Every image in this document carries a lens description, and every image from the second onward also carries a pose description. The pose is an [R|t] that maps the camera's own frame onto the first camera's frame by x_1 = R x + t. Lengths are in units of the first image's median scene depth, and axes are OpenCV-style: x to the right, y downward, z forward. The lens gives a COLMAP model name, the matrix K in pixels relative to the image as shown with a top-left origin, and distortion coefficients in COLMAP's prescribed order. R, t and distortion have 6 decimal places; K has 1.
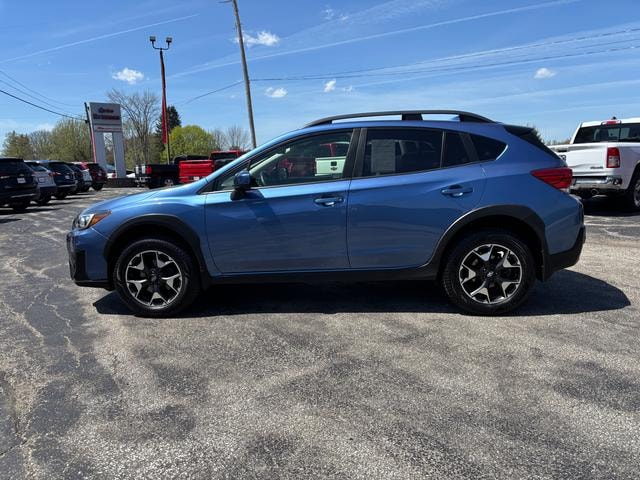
lens RADIAL K [[497.4, 0, 312.7], [0, 497.4, 242.0], [0, 0, 1]] dist [0.031787, -0.036238]
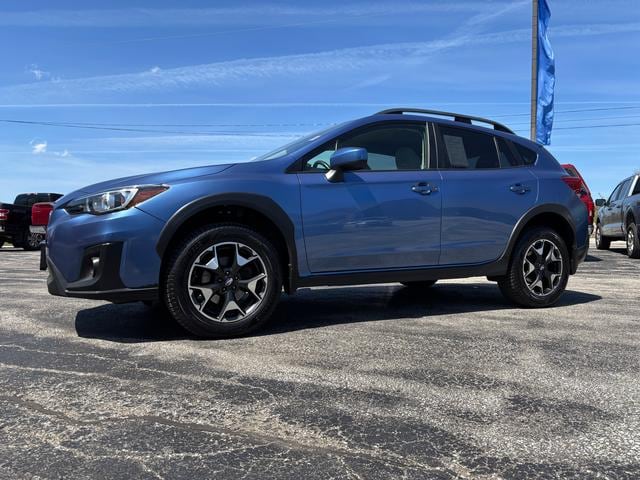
lens RADIAL K [[497.4, 0, 314.6], [0, 497.4, 236.4], [0, 0, 1]] dist [0.031787, -0.036238]
pose [[0.849734, 0.030177, 0.526347, -0.600031], [0.055215, 0.987776, -0.145771, 0.121787], [-0.524312, 0.152929, 0.837681, 0.327941]]
